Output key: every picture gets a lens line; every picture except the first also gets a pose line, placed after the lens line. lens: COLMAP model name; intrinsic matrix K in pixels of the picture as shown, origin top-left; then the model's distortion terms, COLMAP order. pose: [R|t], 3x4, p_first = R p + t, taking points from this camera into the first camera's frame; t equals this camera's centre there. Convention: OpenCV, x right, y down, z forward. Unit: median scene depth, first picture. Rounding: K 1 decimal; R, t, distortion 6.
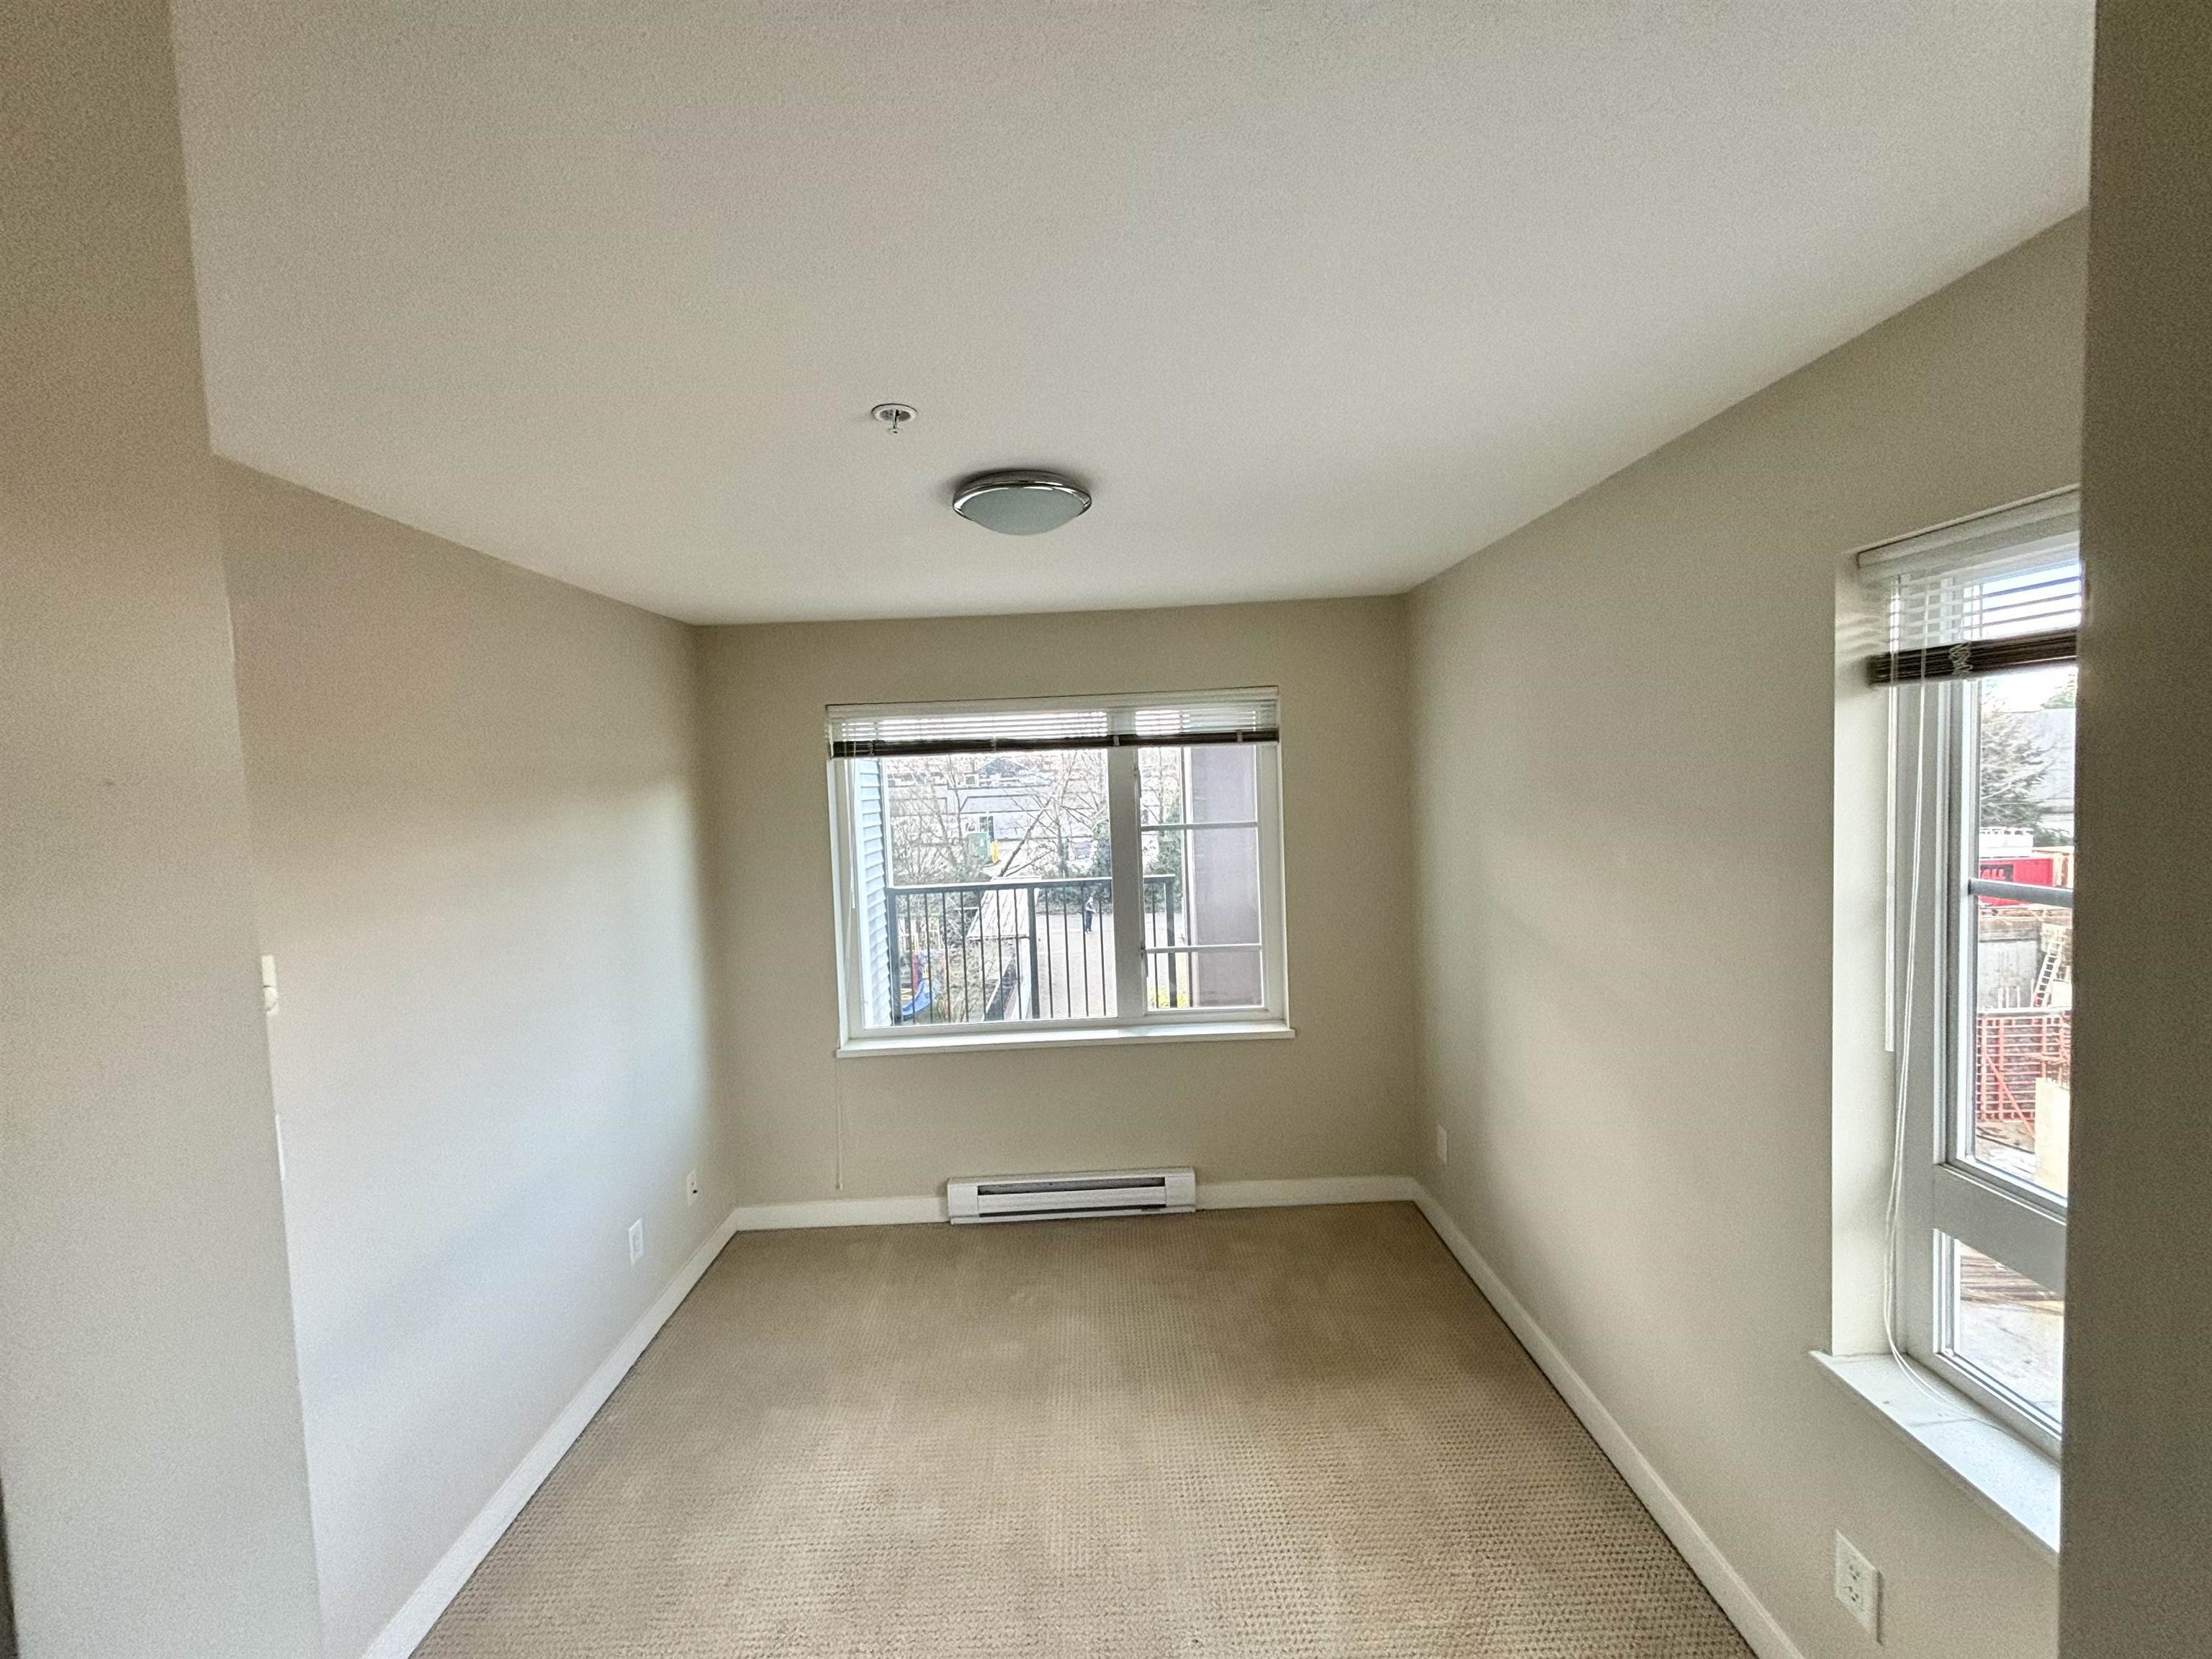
lens RADIAL K [[884.7, 0, 1096.0], [0, 884.7, 813.1], [0, 0, 1]] dist [0.000663, 0.000095]
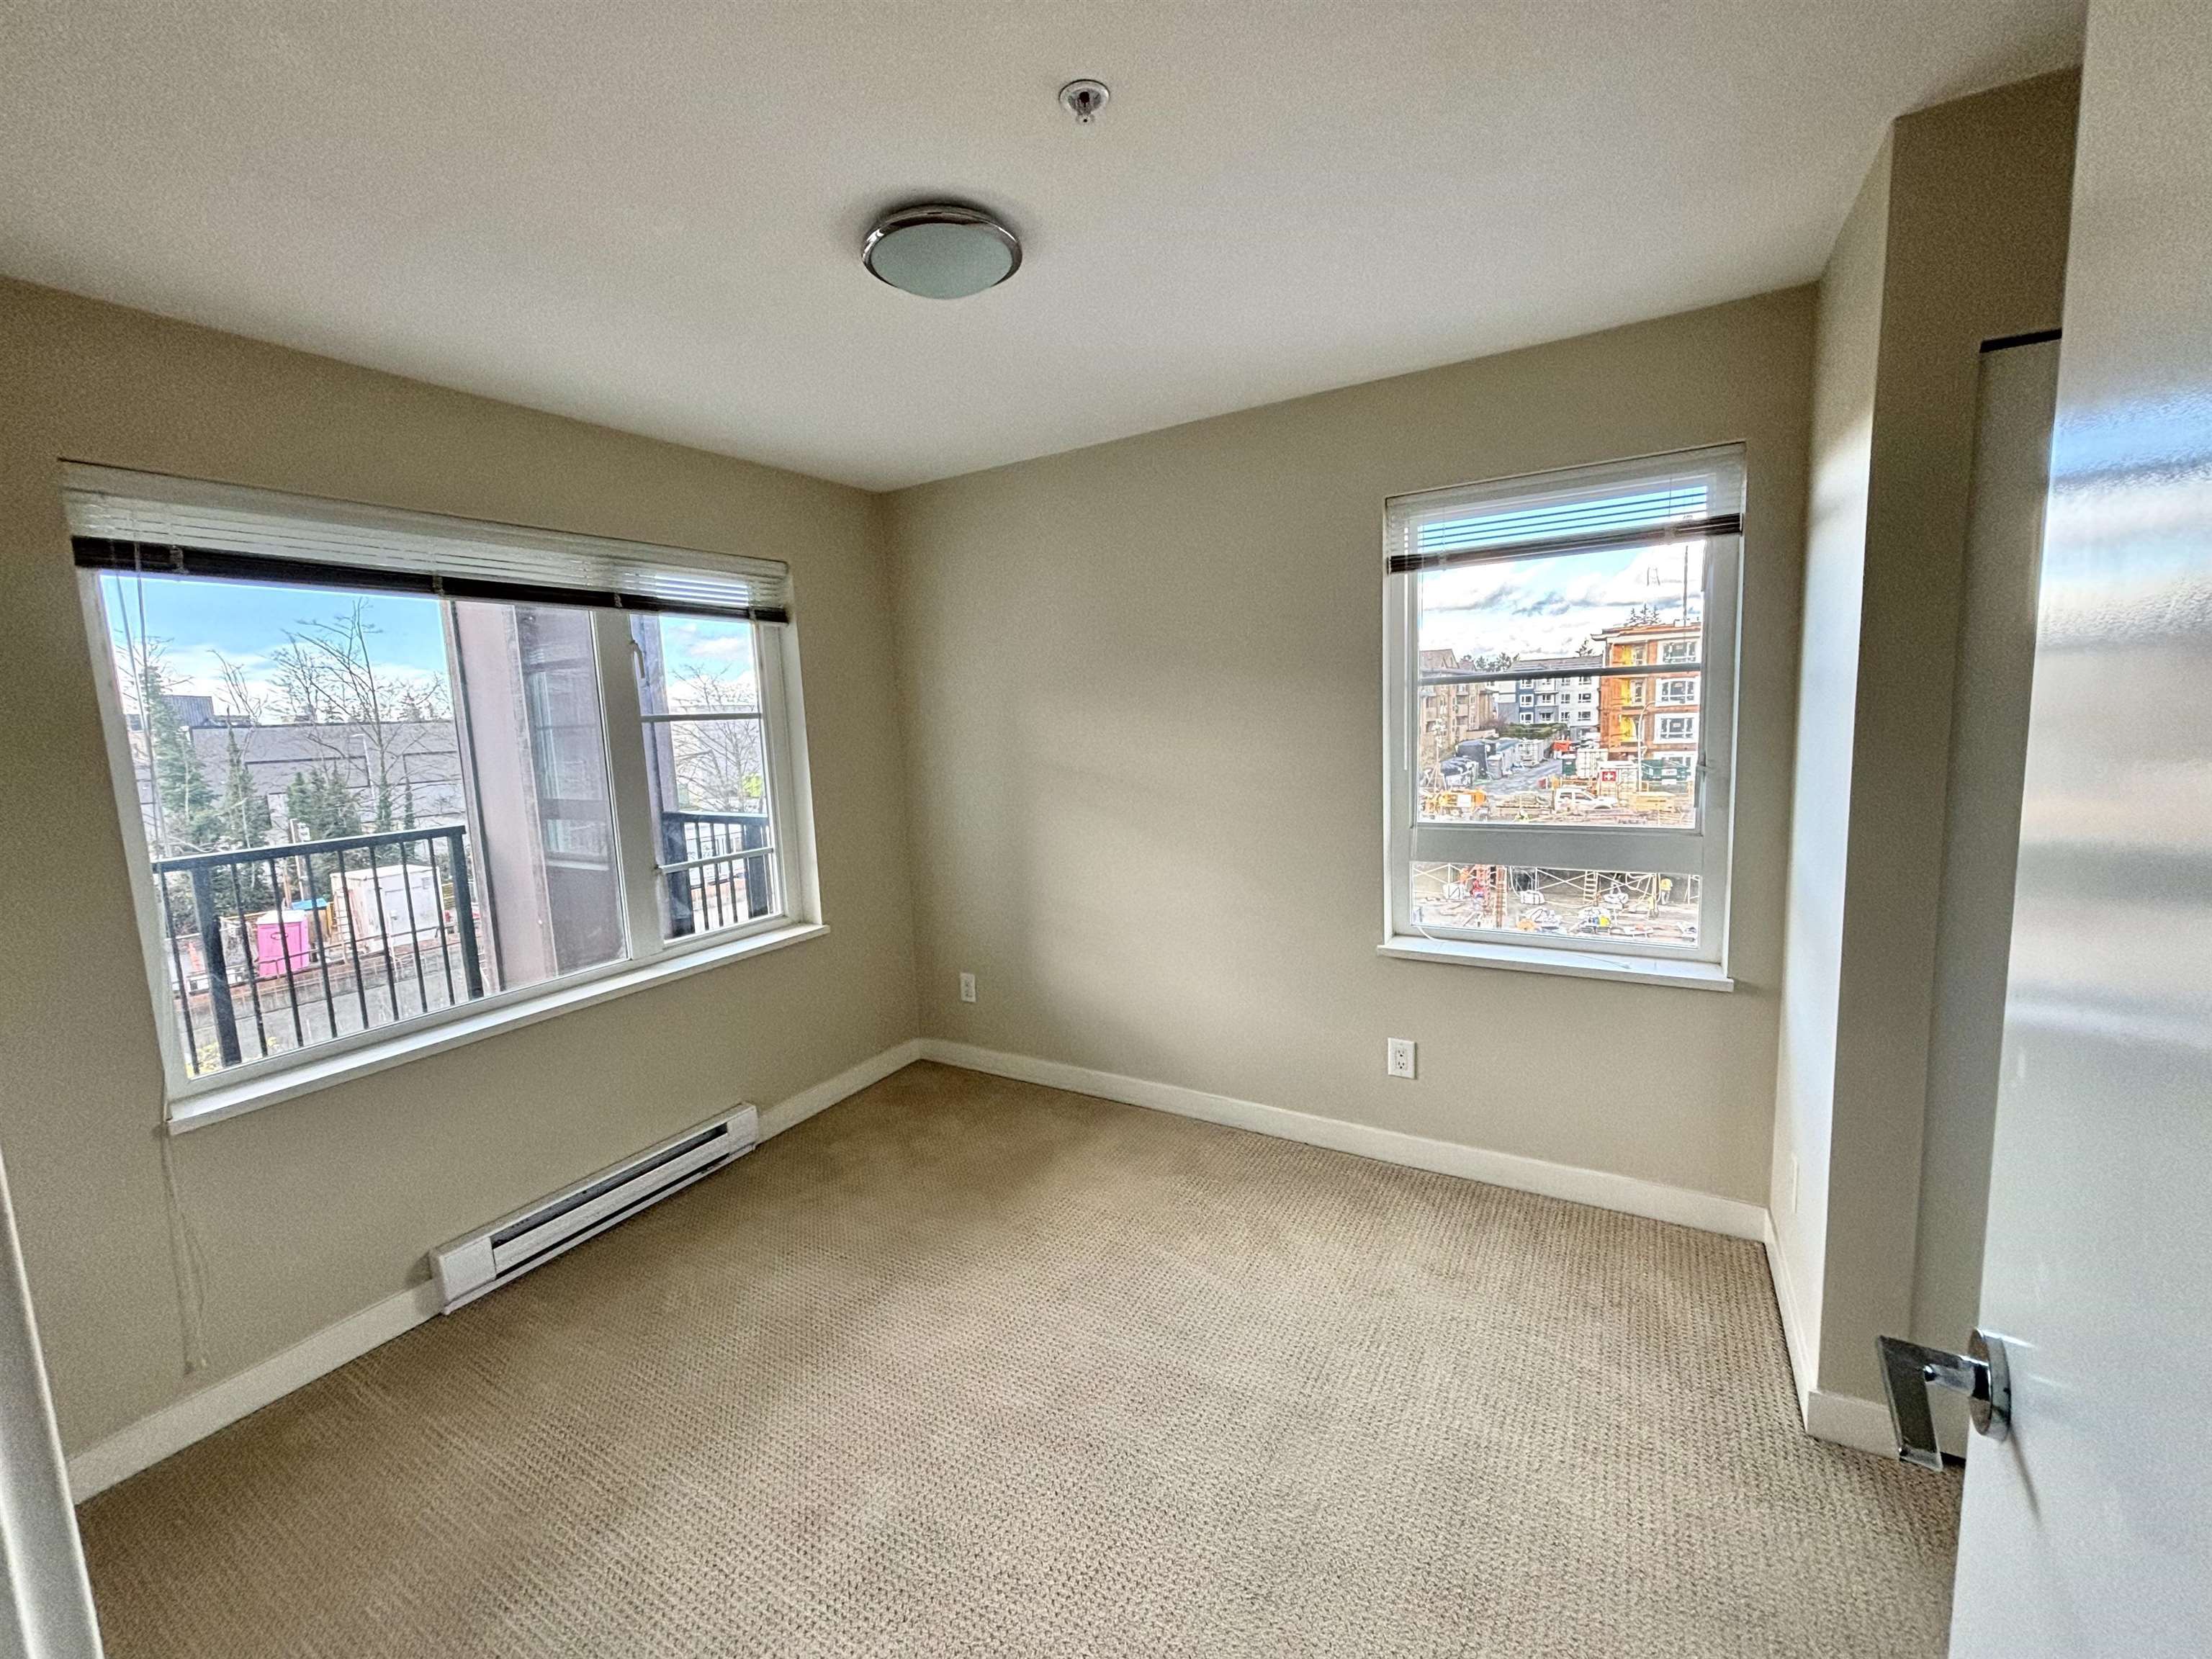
lens RADIAL K [[884.7, 0, 1089.2], [0, 884.7, 833.0], [0, 0, 1]] dist [0.000663, 0.000095]
pose [[0.520967, -0.098905, 0.847827, -0.440143], [0.062599, 0.995017, 0.077611, 0.087119], [-0.851278, 0.012641, 0.524563, 0.244562]]
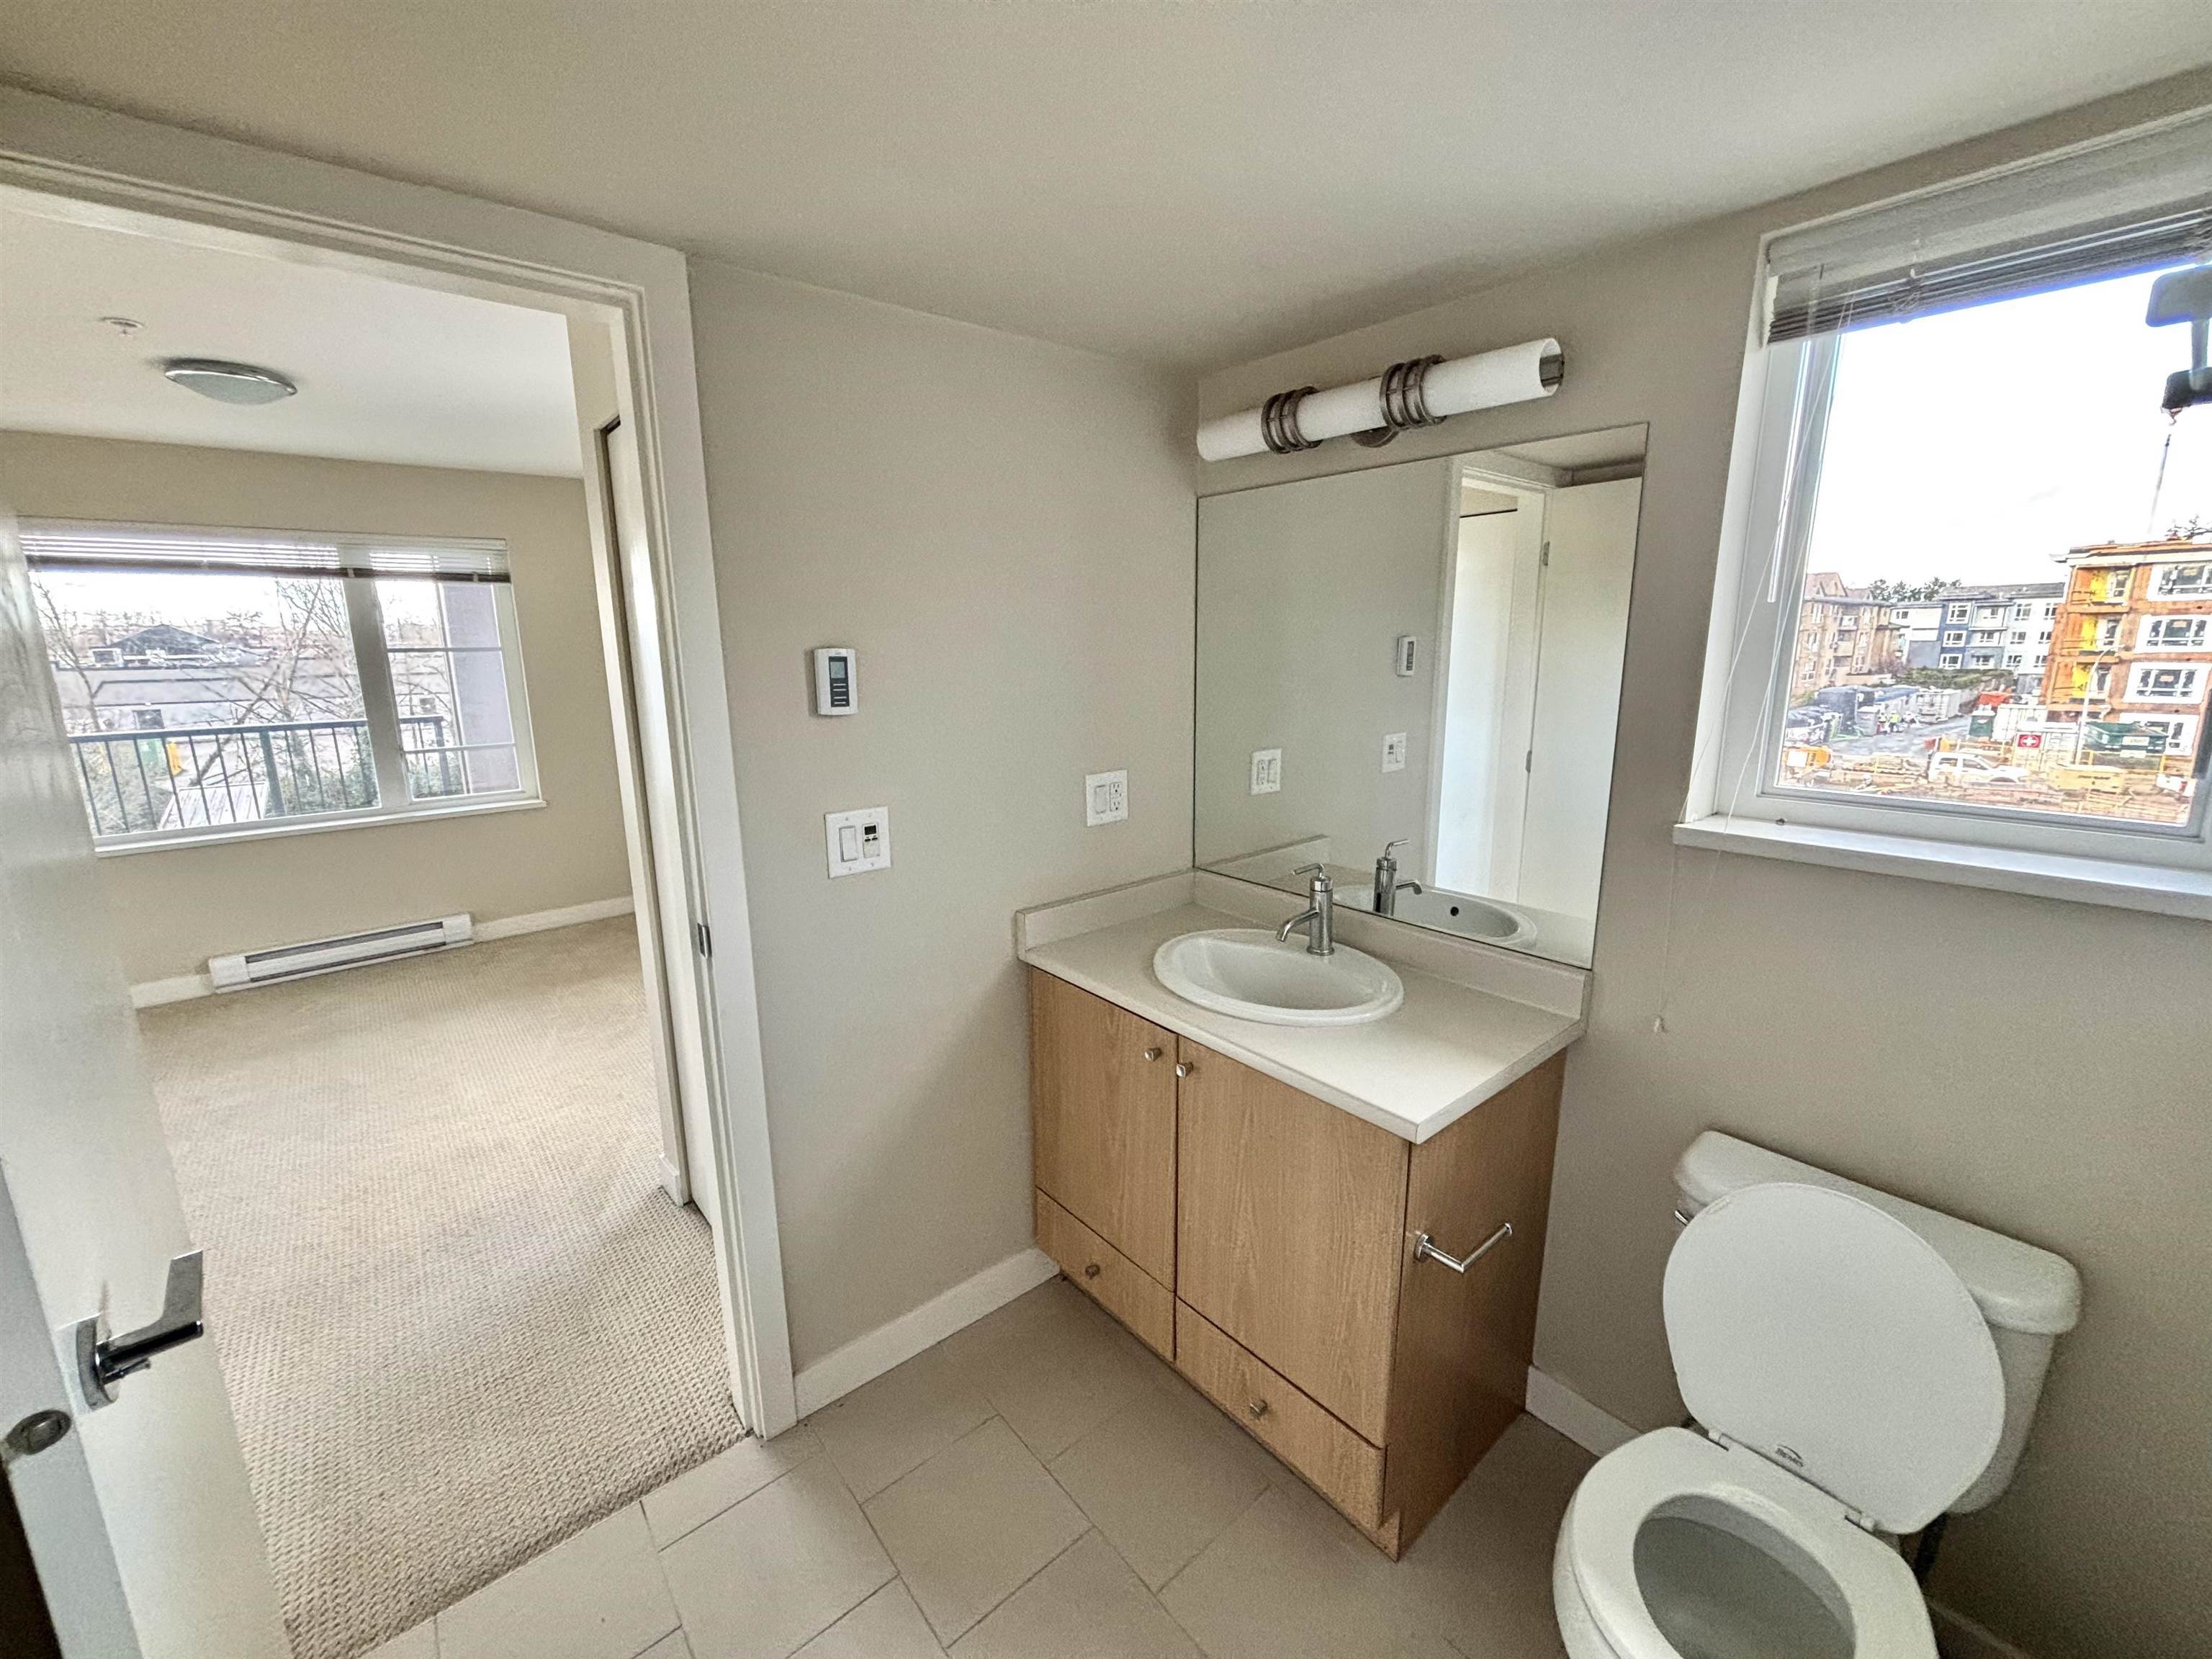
lens RADIAL K [[884.7, 0, 1092.1], [0, 884.7, 817.1], [0, 0, 1]] dist [0.000663, 0.000095]
pose [[0.769557, -0.096462, 0.631250, 0.007063], [0.012593, 0.990625, 0.136027, 0.095322], [-0.638453, -0.096731, 0.763558, -0.585191]]
